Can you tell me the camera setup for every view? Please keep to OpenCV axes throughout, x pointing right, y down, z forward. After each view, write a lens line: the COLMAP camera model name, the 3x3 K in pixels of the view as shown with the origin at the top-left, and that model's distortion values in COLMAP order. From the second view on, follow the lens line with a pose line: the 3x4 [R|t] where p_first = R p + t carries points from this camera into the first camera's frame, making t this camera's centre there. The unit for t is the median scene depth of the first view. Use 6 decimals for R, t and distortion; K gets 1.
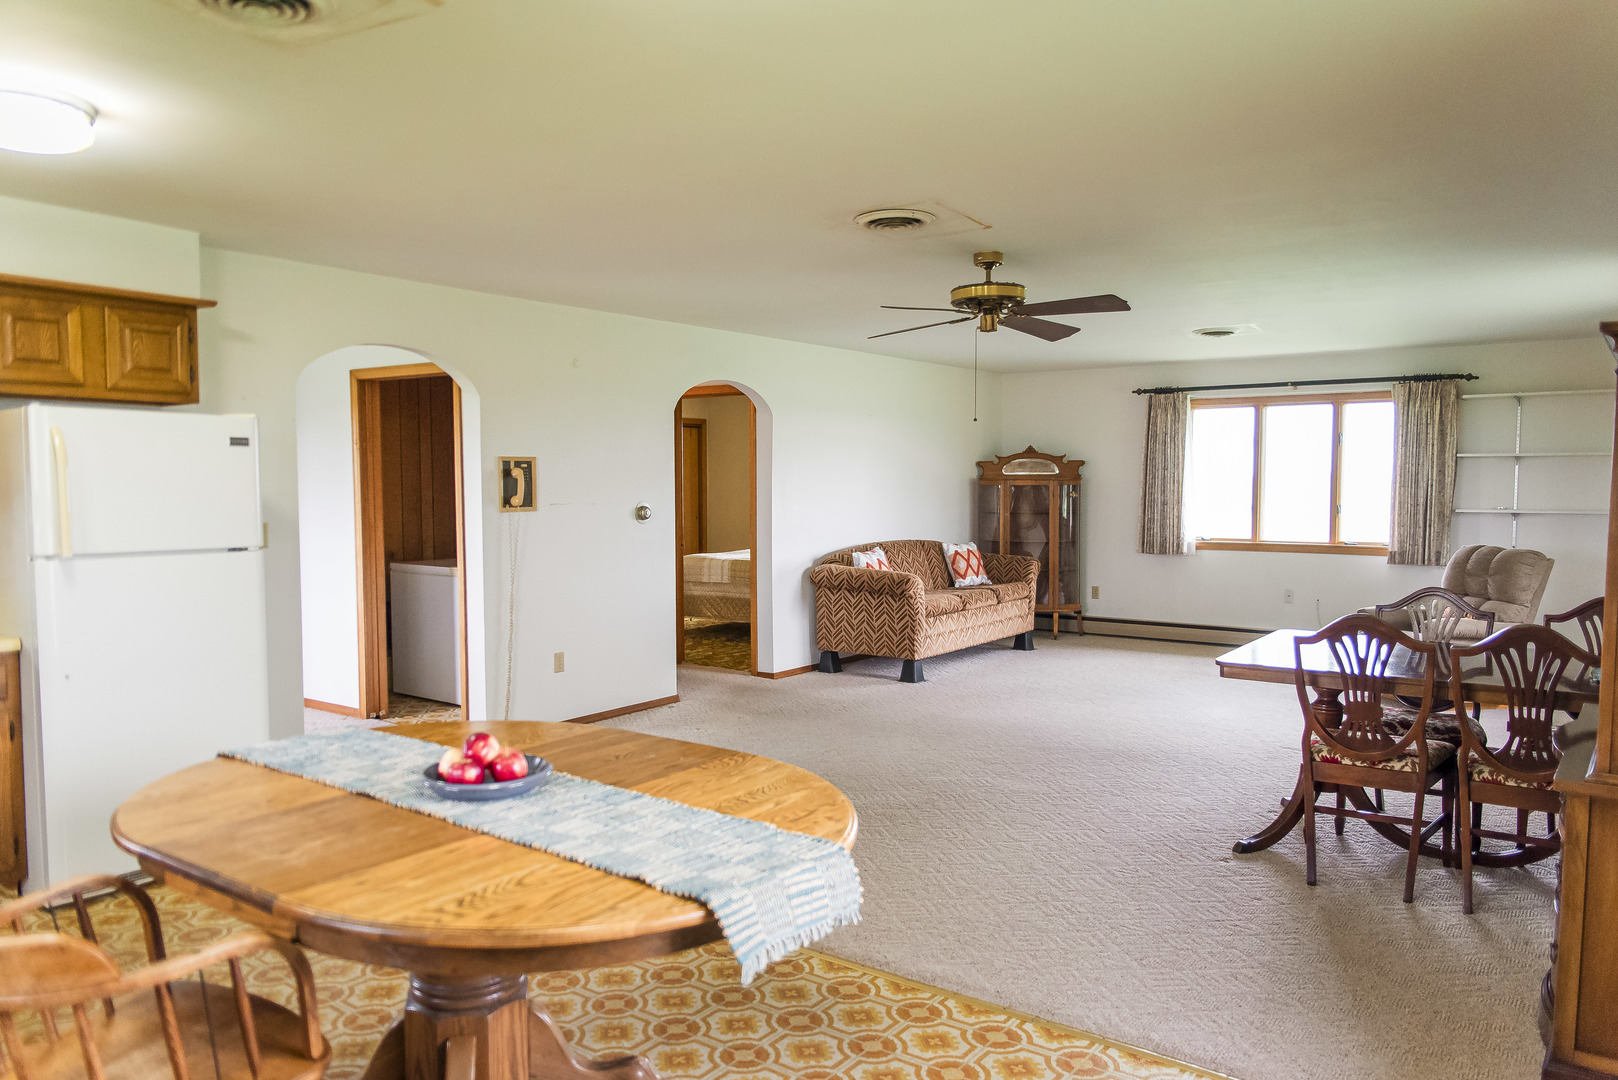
lens RADIAL K [[1133.4, 0, 809.9], [0, 1133.4, 545.0], [0, 0, 1]] dist [0.000988, 0.000007]
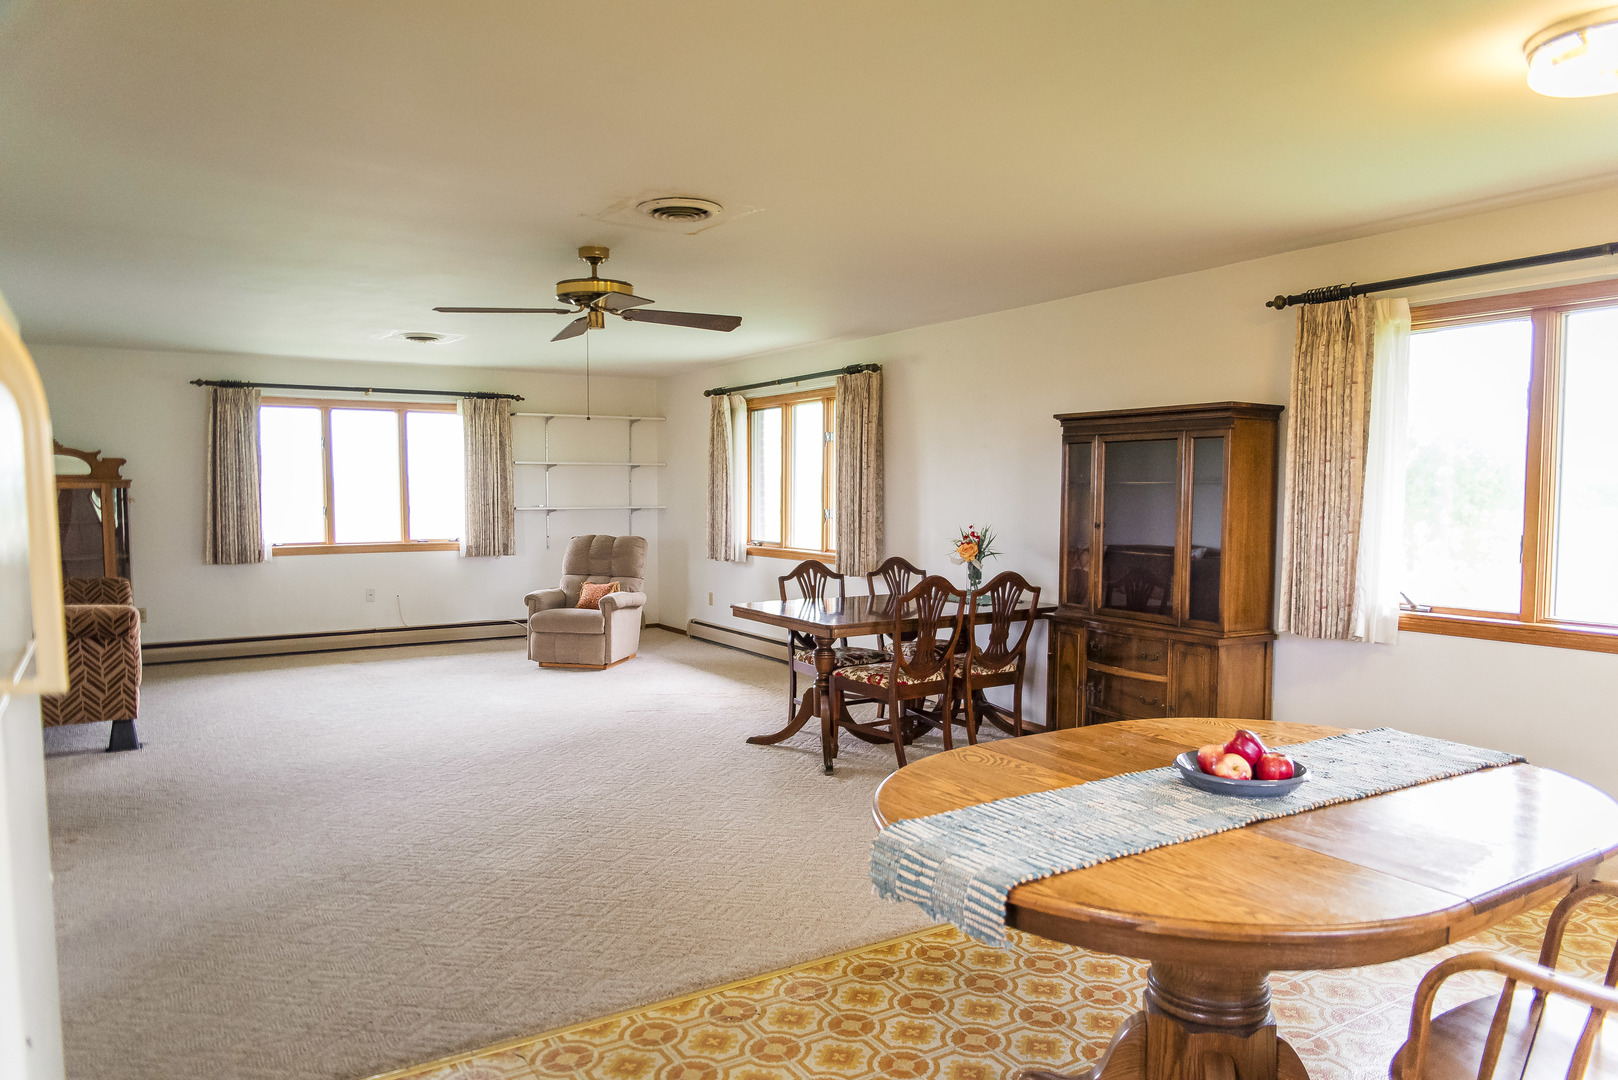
lens RADIAL K [[1084.1, 0, 809.5], [0, 1084.1, 542.7], [0, 0, 1]] dist [0.002954, -0.005671]
pose [[0.365689, -0.047987, 0.929499, -0.353061], [0.051627, 0.998178, 0.031222, -0.013029], [-0.929304, 0.036570, 0.367501, 0.268288]]
